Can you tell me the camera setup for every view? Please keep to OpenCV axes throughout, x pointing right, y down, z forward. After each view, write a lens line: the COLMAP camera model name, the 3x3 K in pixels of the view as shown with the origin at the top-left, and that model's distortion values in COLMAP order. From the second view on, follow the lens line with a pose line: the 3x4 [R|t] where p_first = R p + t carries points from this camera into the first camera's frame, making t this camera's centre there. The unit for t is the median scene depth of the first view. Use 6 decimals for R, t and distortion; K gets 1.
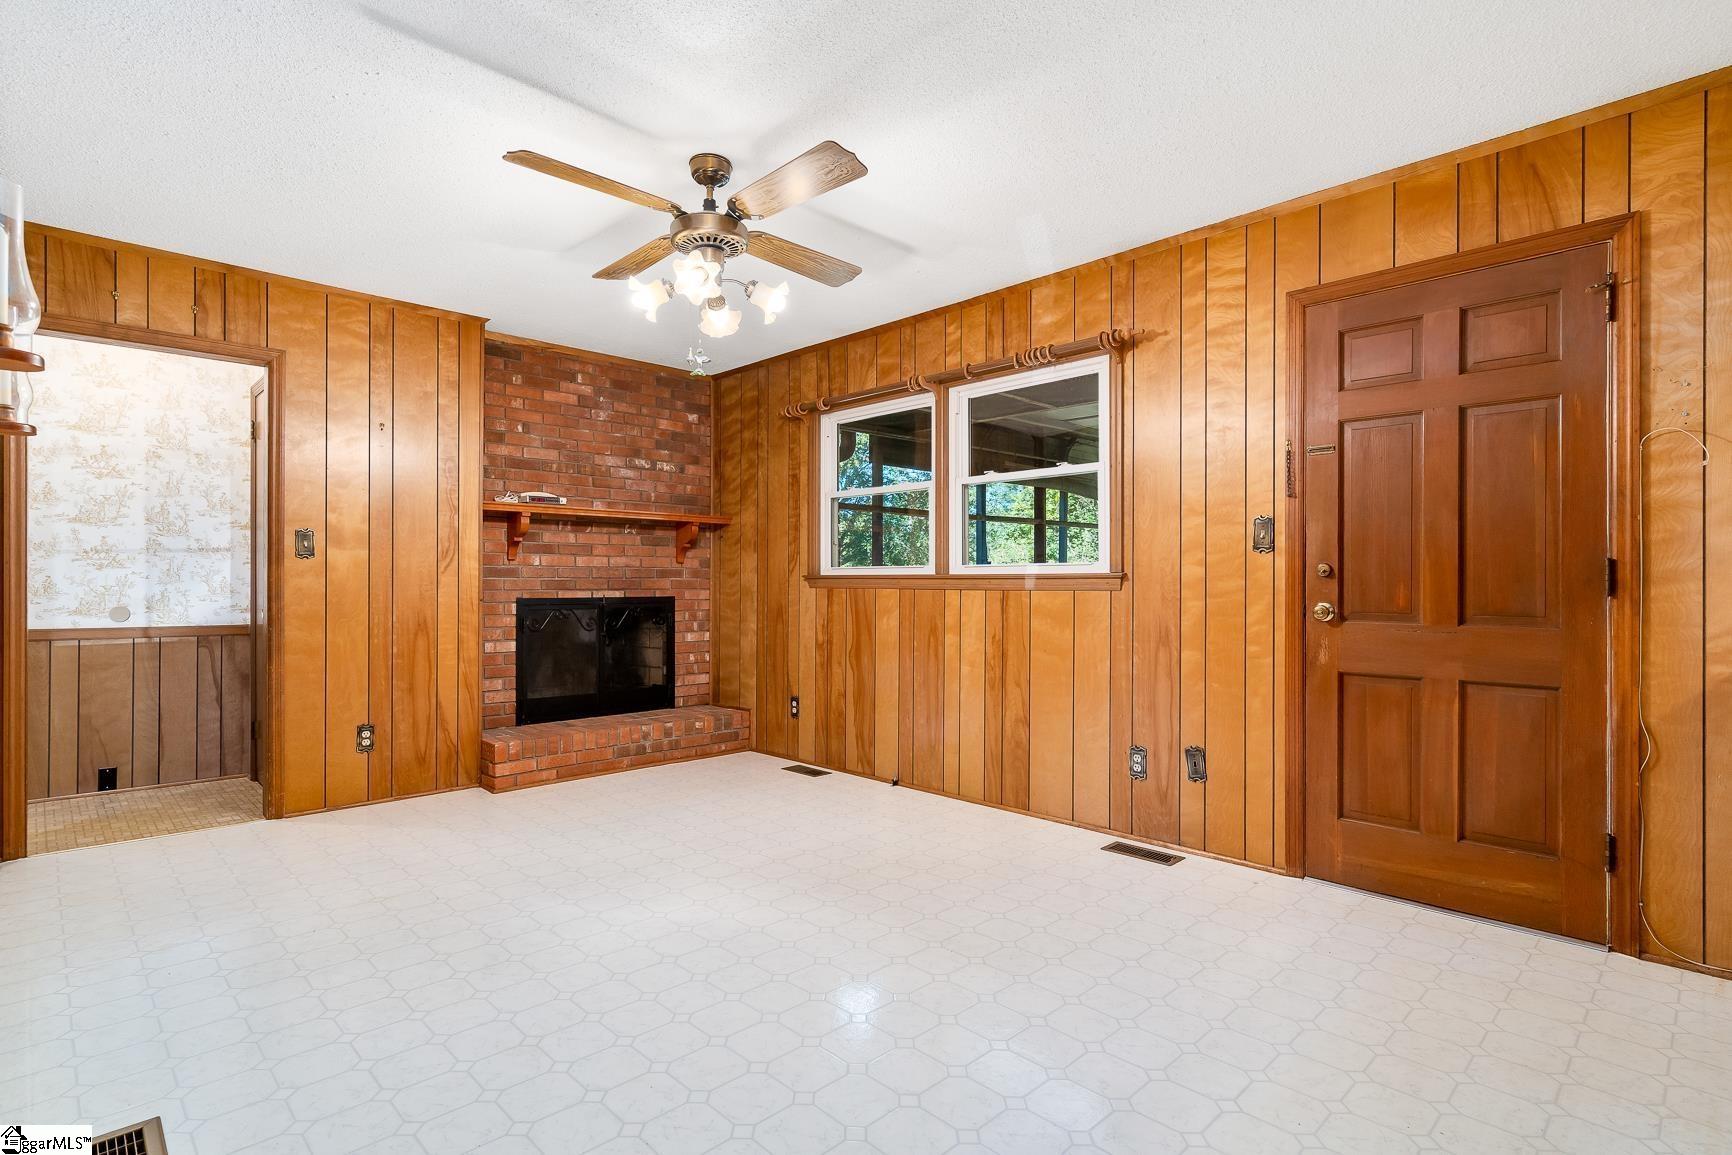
lens RADIAL K [[841.9, 0, 870.2], [0, 841.9, 580.6], [0, 0, 1]] dist [-0.004681, 0.000987]
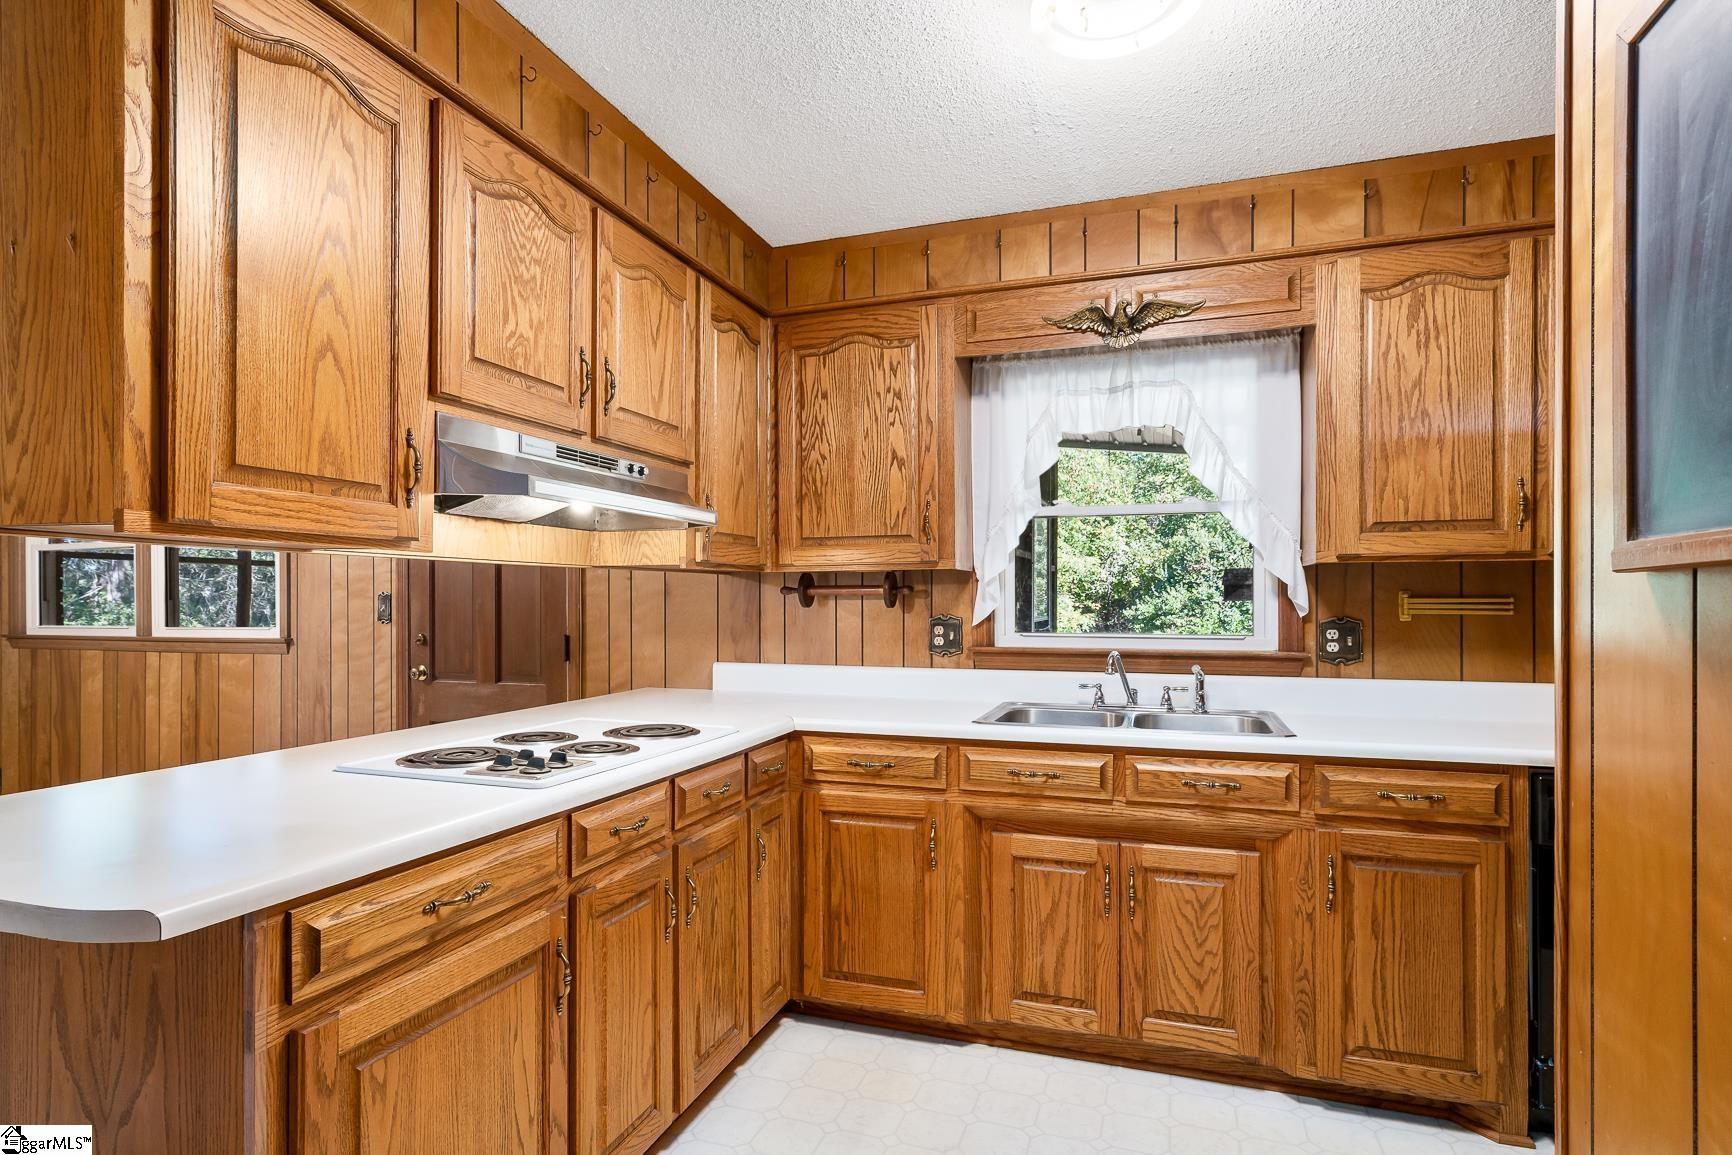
lens RADIAL K [[902.3, 0, 858.3], [0, 902.3, 607.6], [0, 0, 1]] dist [0.001356, -0.000026]
pose [[0.898717, -0.006469, 0.438481, 0.382316], [0.003143, 0.999961, 0.008311, -0.048137], [-0.438517, -0.006091, 0.898702, -0.336731]]
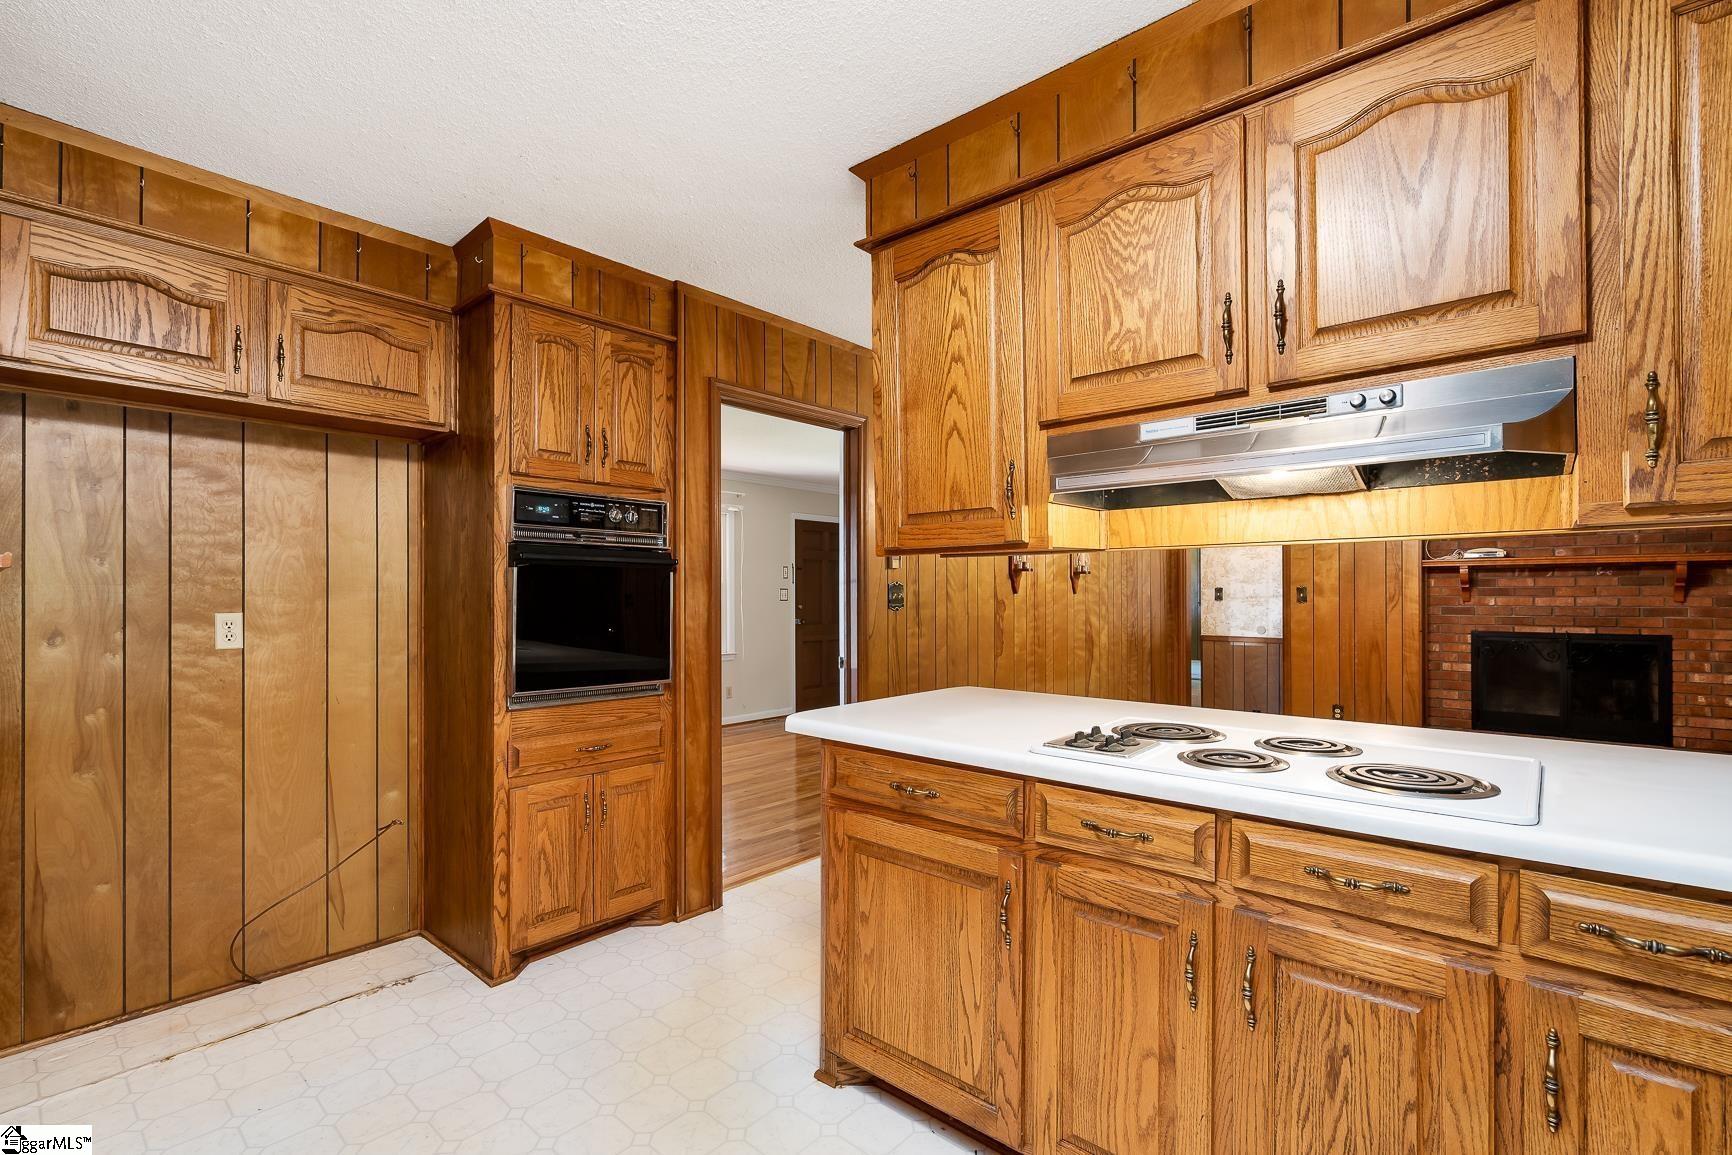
lens RADIAL K [[786.0, 0, 857.8], [0, 786.0, 593.1], [0, 0, 1]] dist [-0.004917, 0.002847]
pose [[0.063907, -0.002320, -0.997953, 0.823523], [0.005191, 0.999985, -0.001992, -0.044924], [0.997942, -0.005053, 0.063918, -0.026468]]
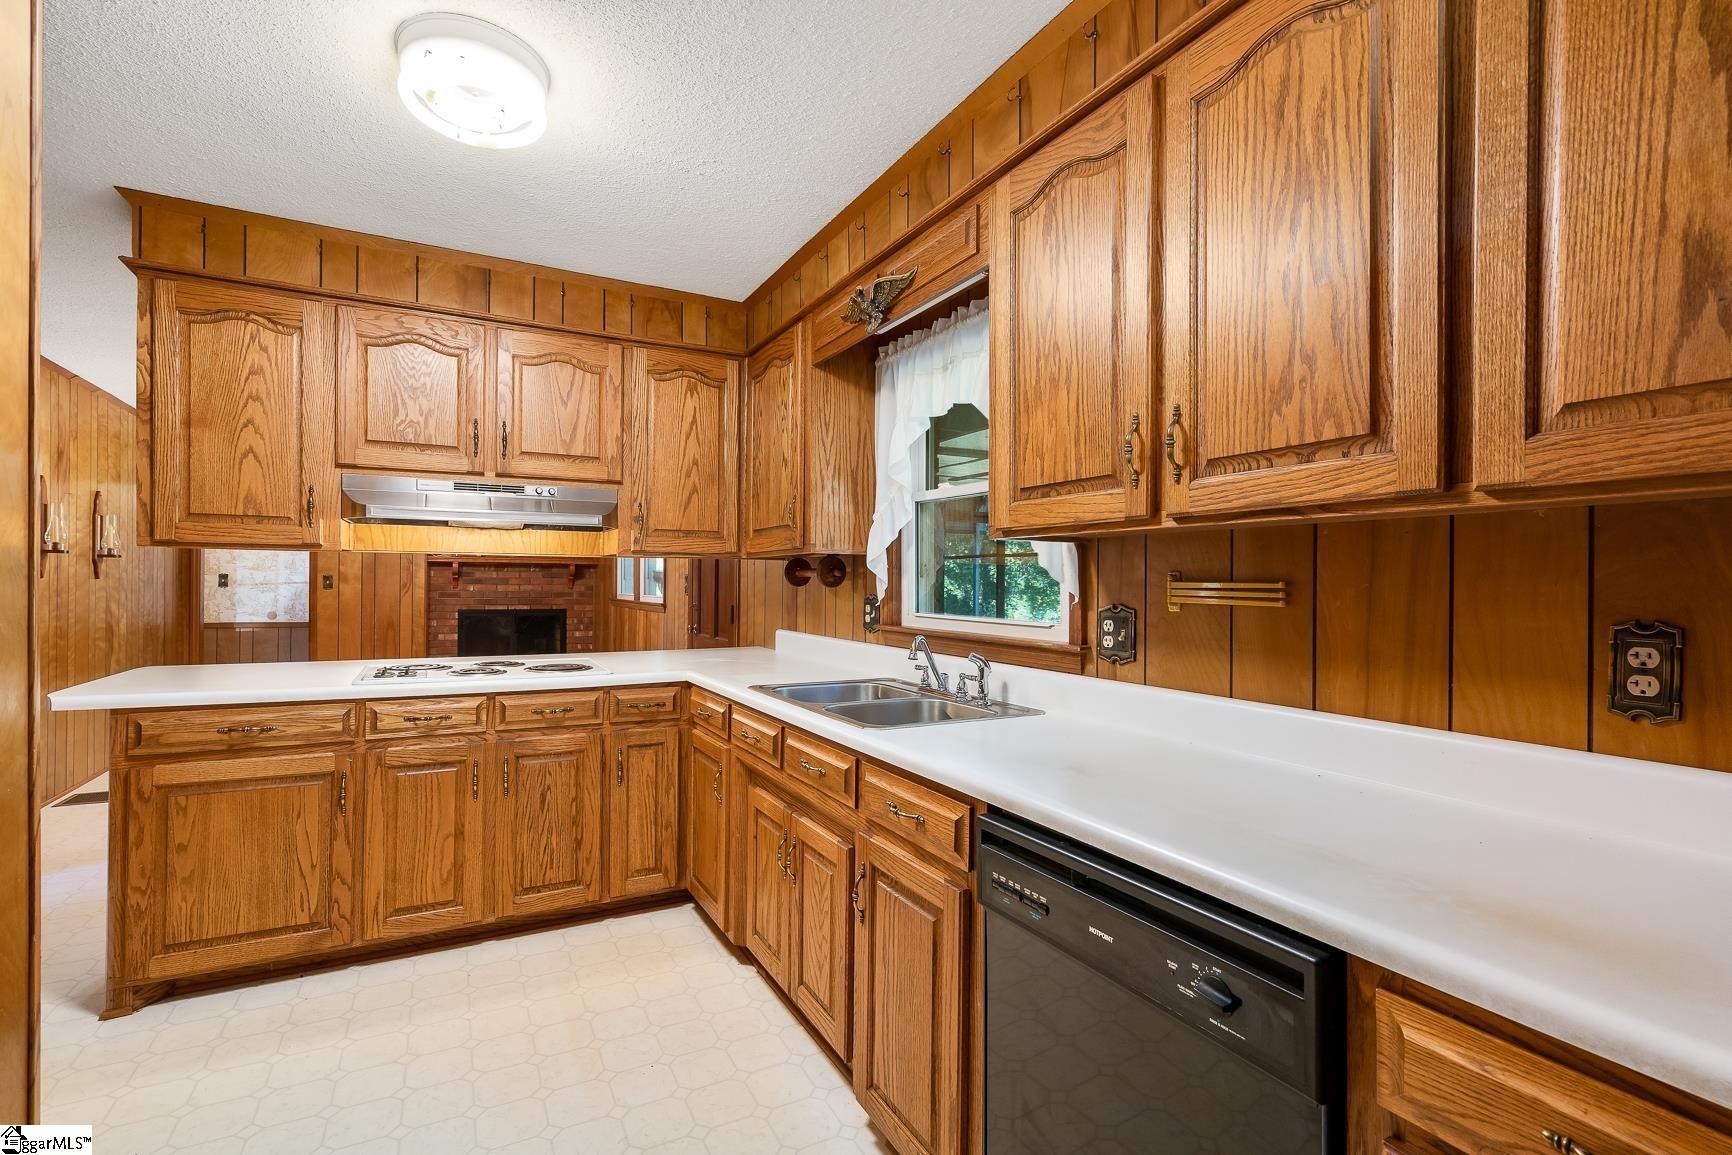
lens RADIAL K [[786.0, 0, 864.7], [0, 786.0, 585.0], [0, 0, 1]] dist [-0.004917, 0.002847]
pose [[0.958591, 0.007145, -0.284696, 0.983026], [-0.006537, 0.999974, 0.003084, -0.046760], [0.284710, -0.001095, 0.958613, -0.384675]]
